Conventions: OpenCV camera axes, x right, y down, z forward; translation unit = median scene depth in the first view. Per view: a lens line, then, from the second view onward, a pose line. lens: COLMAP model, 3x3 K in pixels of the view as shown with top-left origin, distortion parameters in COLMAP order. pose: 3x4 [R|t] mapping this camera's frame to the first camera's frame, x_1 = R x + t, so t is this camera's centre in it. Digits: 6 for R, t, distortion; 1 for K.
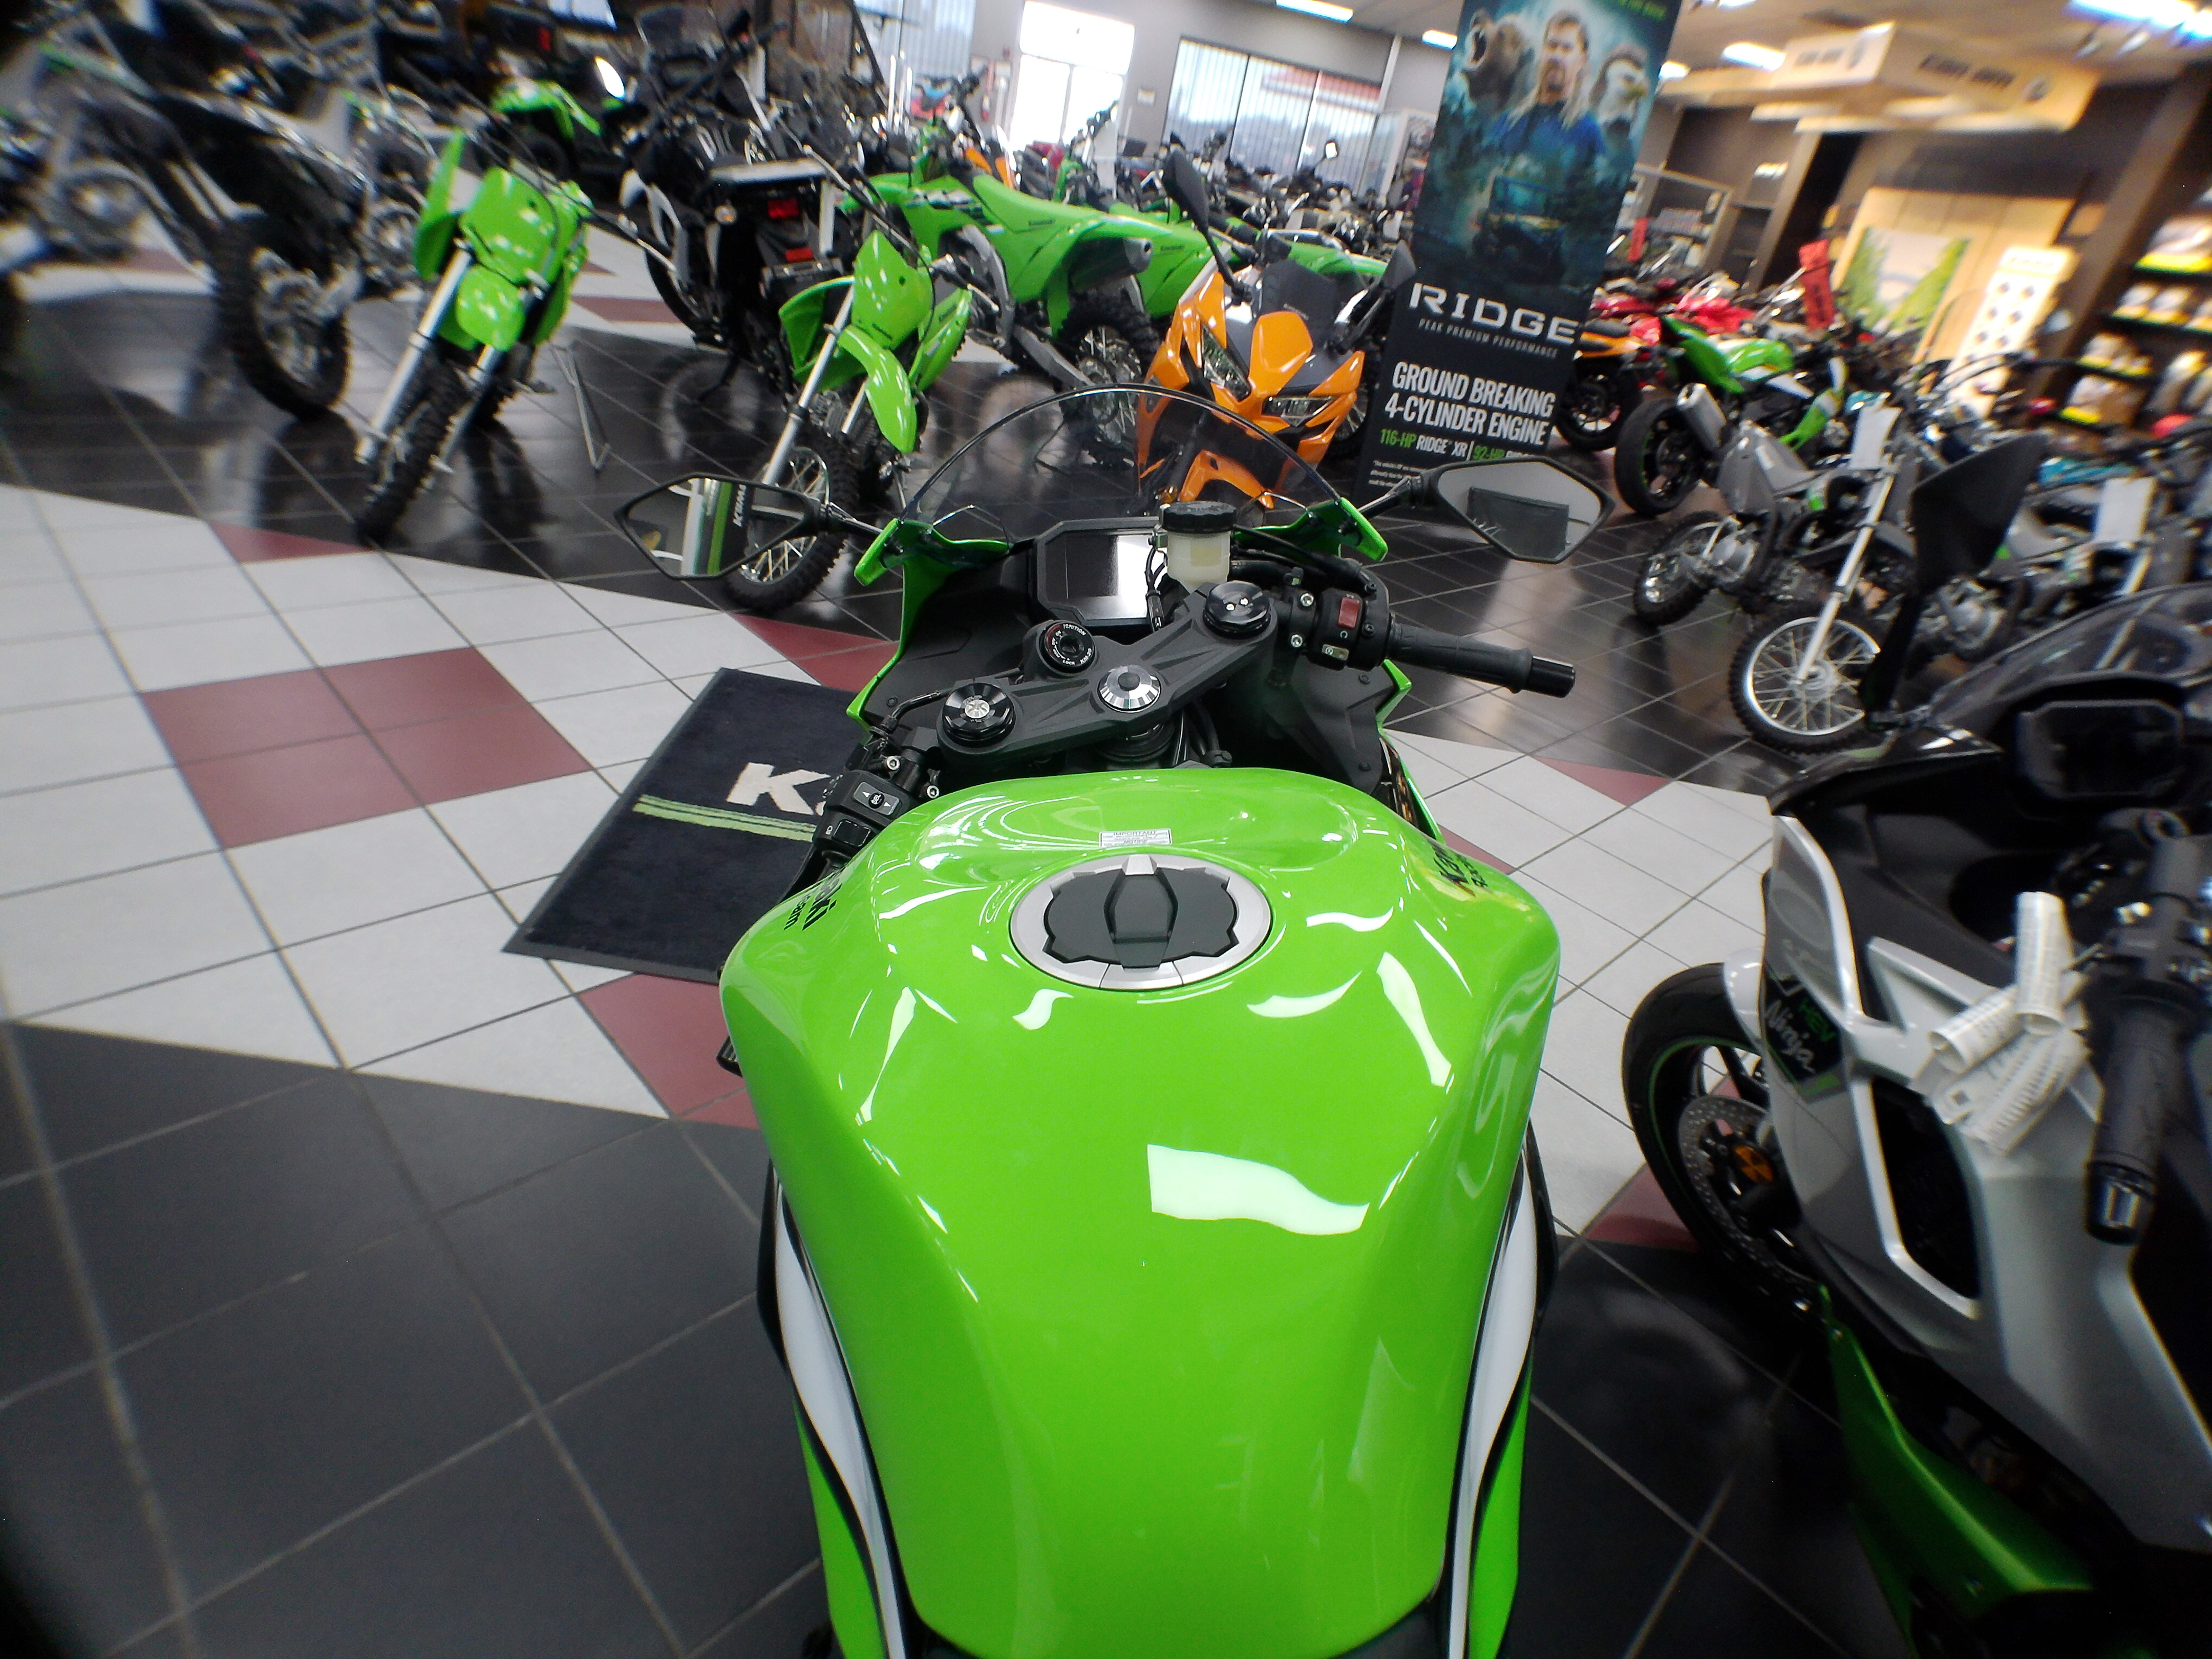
lens RADIAL K [[1199.1, 0, 1106.0], [0, 1199.1, 829.5], [0, 0, 1]] dist [-0.031409, 0.004046]
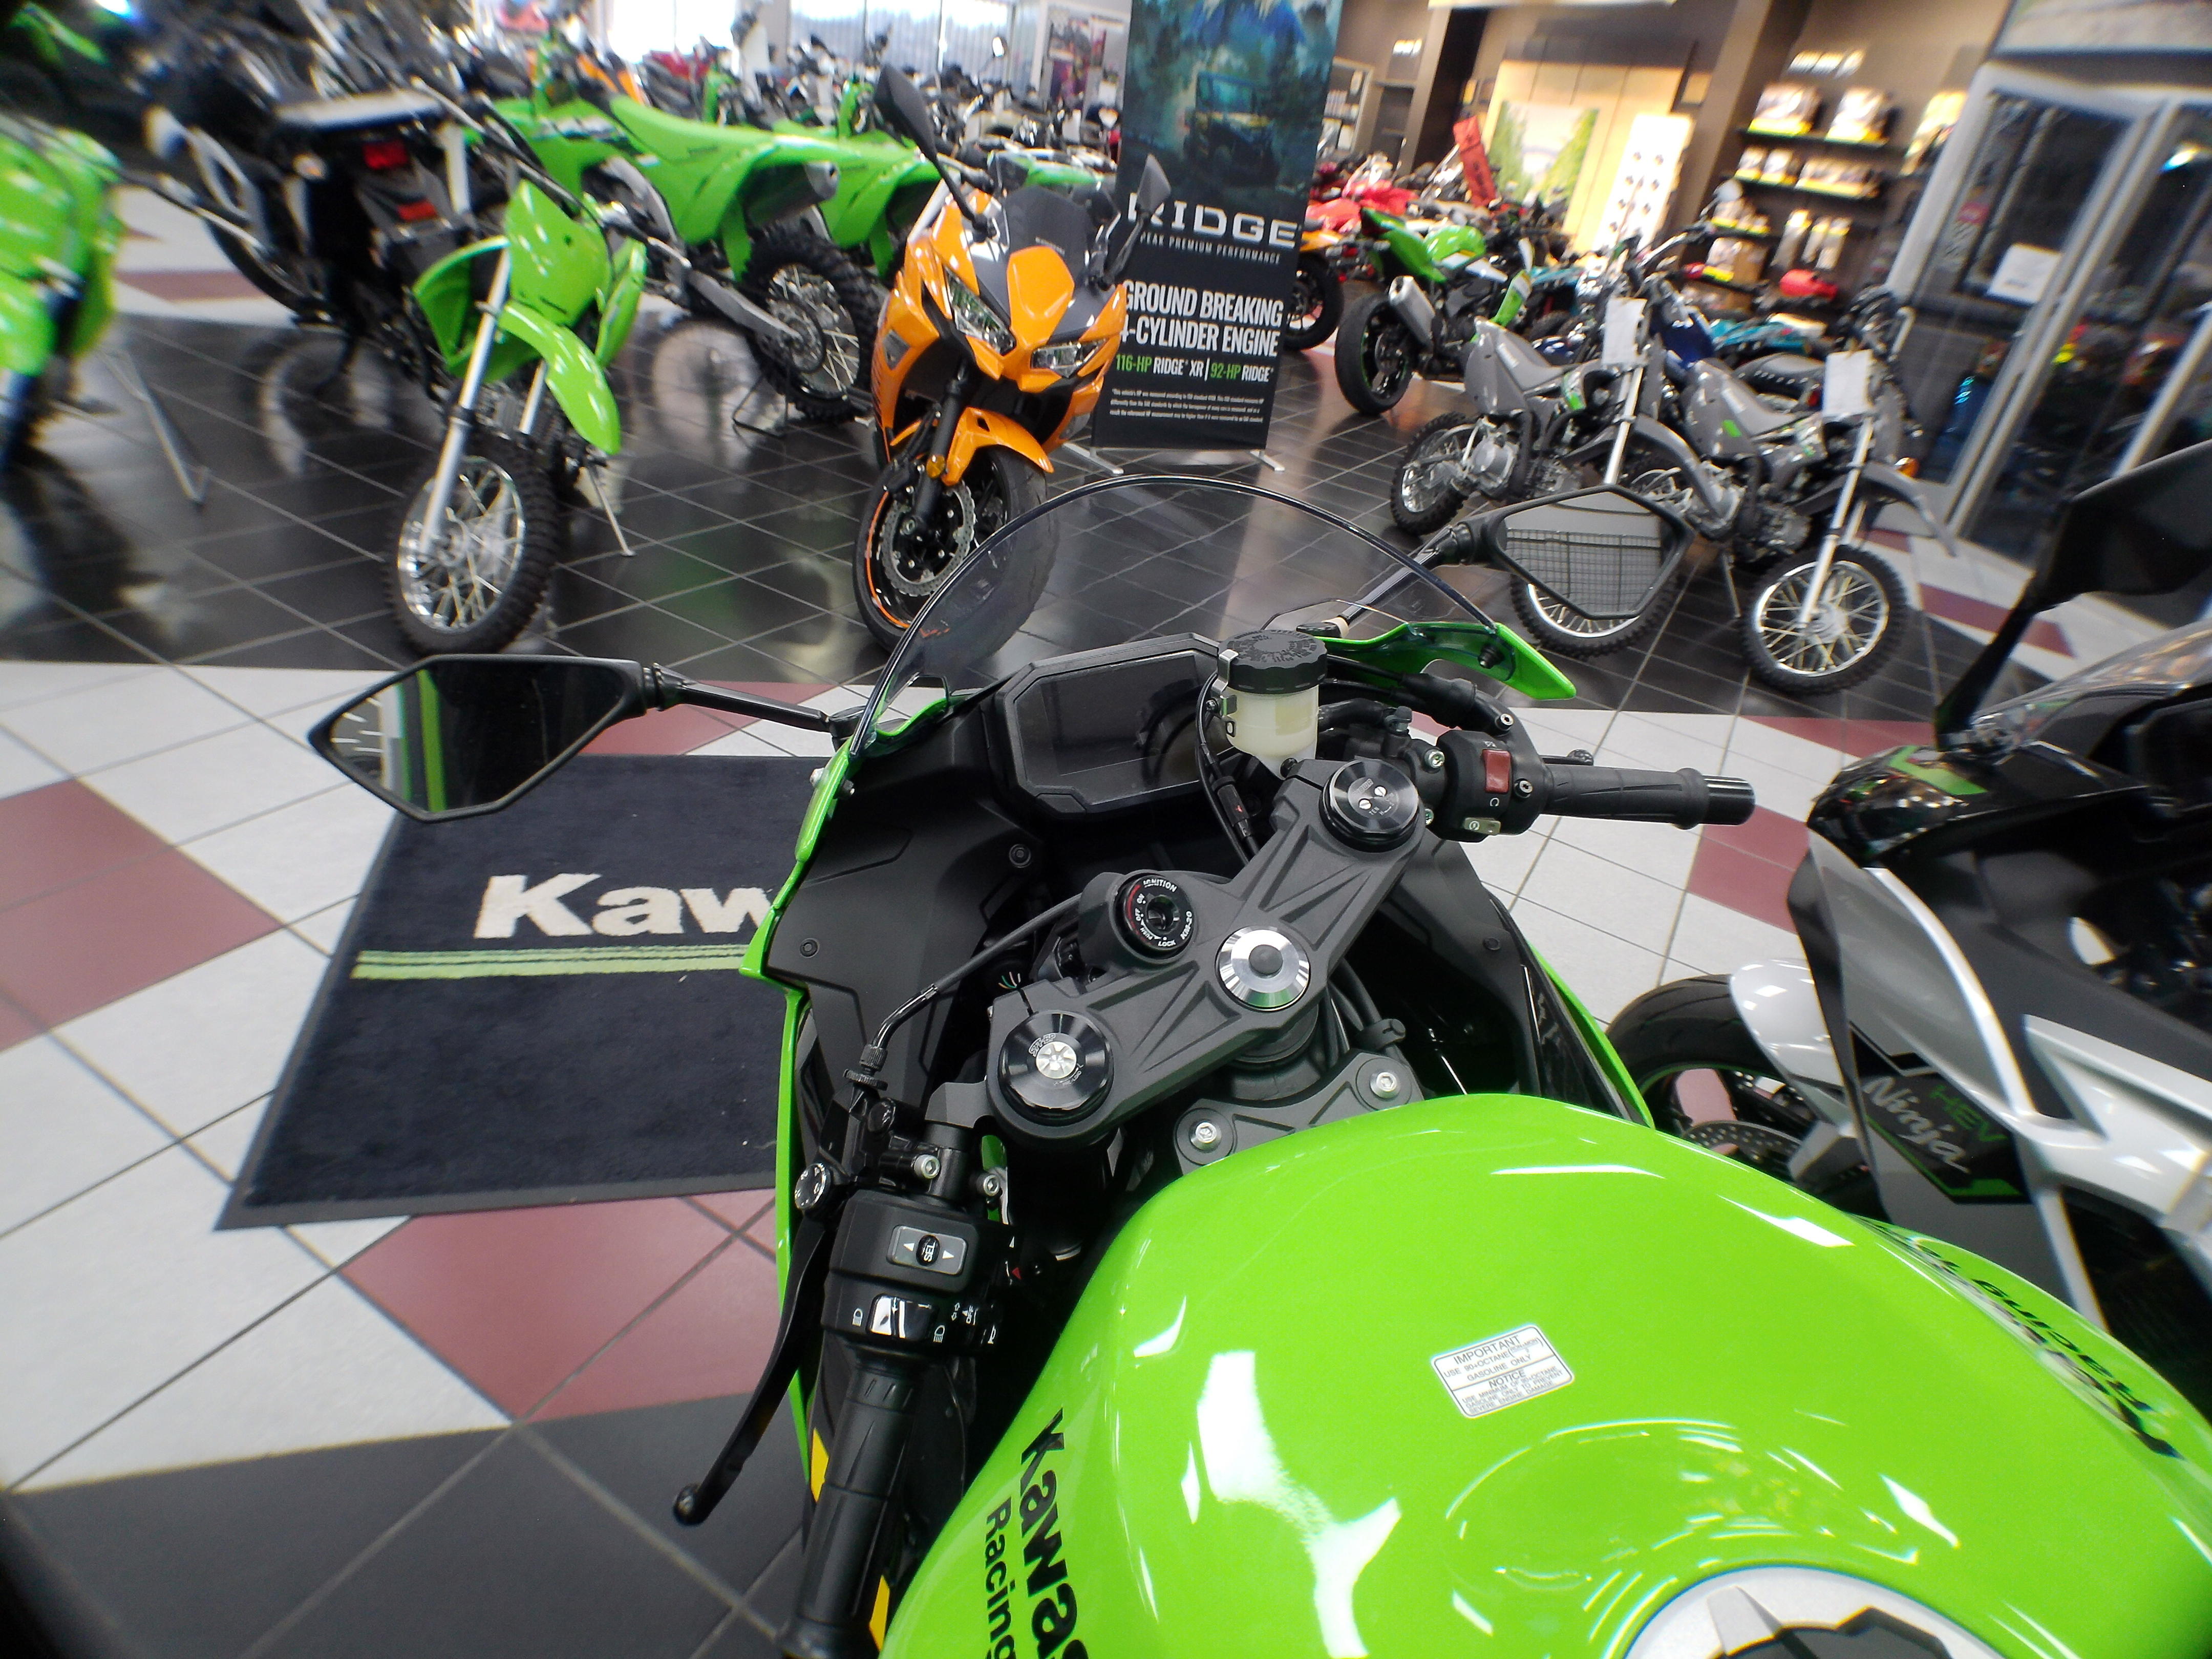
lens RADIAL K [[1226.6, 0, 1109.6], [0, 1226.6, 838.6], [0, 0, 1]] dist [-0.054333, 0.025549]
pose [[0.964854, -0.165054, 0.204484, -0.032477], [0.151758, 0.985240, 0.079195, -0.044251], [-0.214537, -0.045379, 0.975661, 0.065115]]
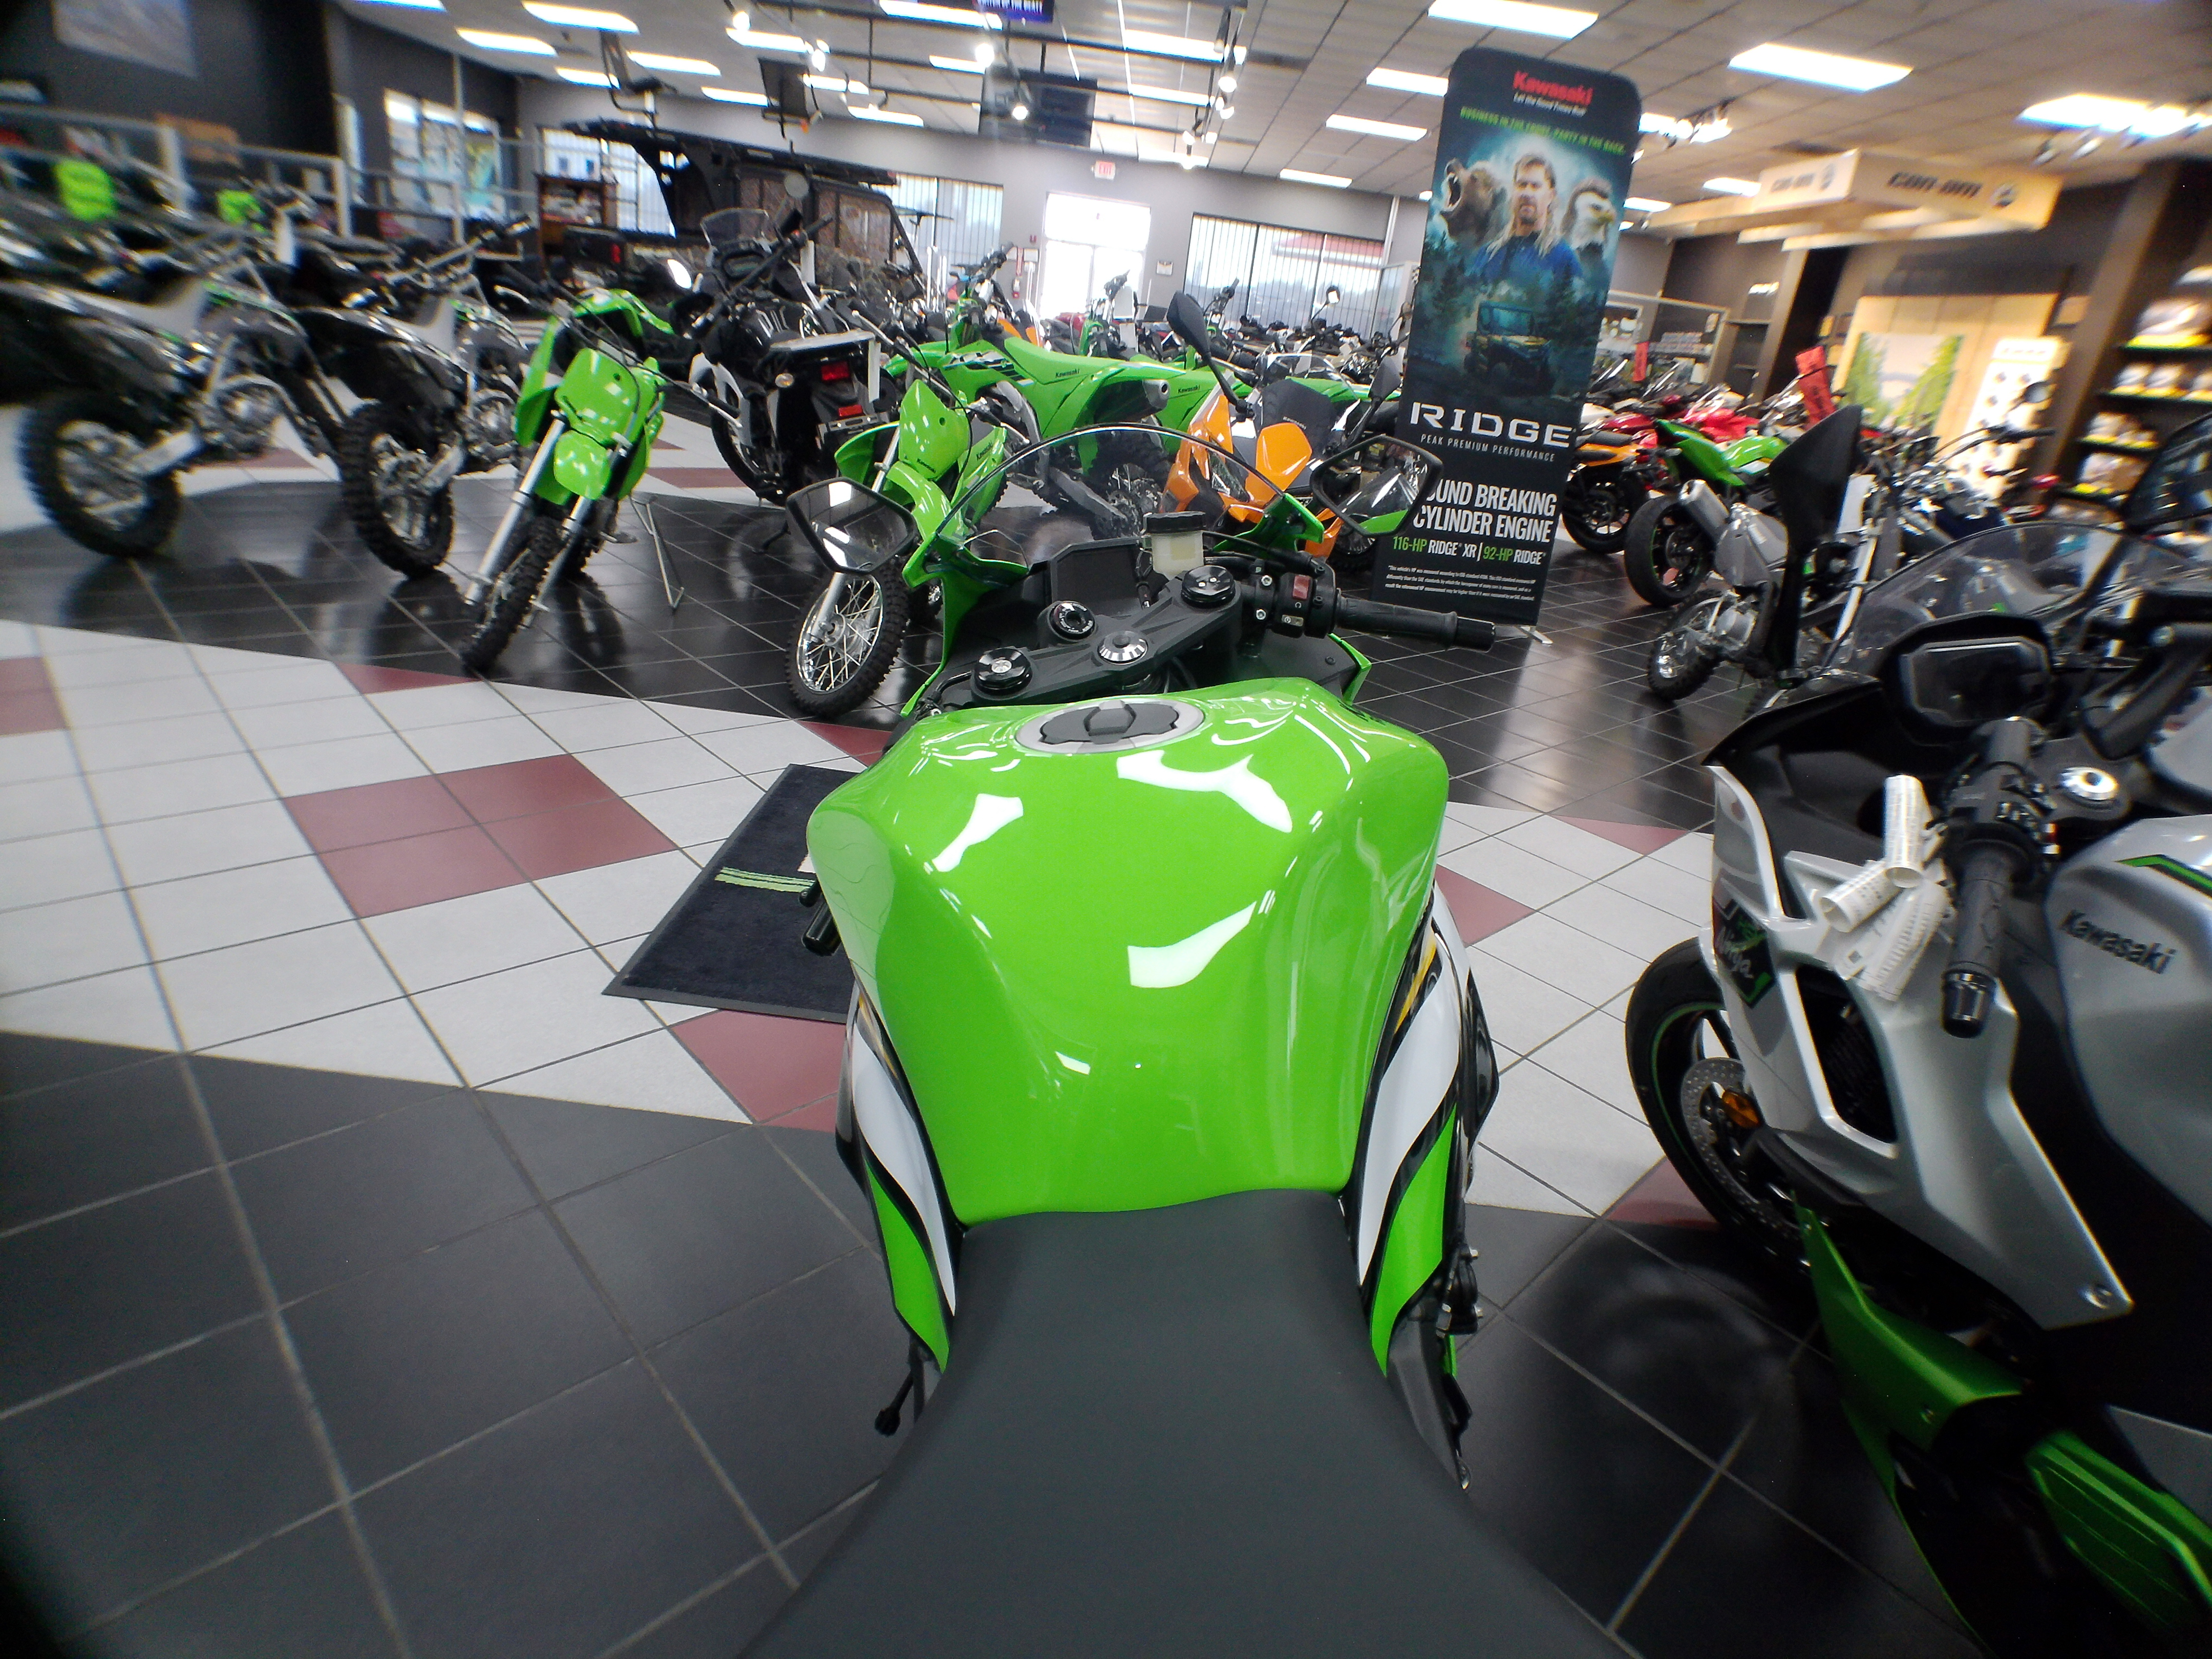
lens RADIAL K [[1185.5, 0, 1108.5], [0, 1185.5, 829.0], [0, 0, 1]] dist [-0.022234, -0.002043]
pose [[0.997688, -0.053109, -0.042405, 0.008240], [0.047941, 0.992236, -0.114754, 0.037116], [0.048170, 0.112456, 0.992488, -0.036677]]
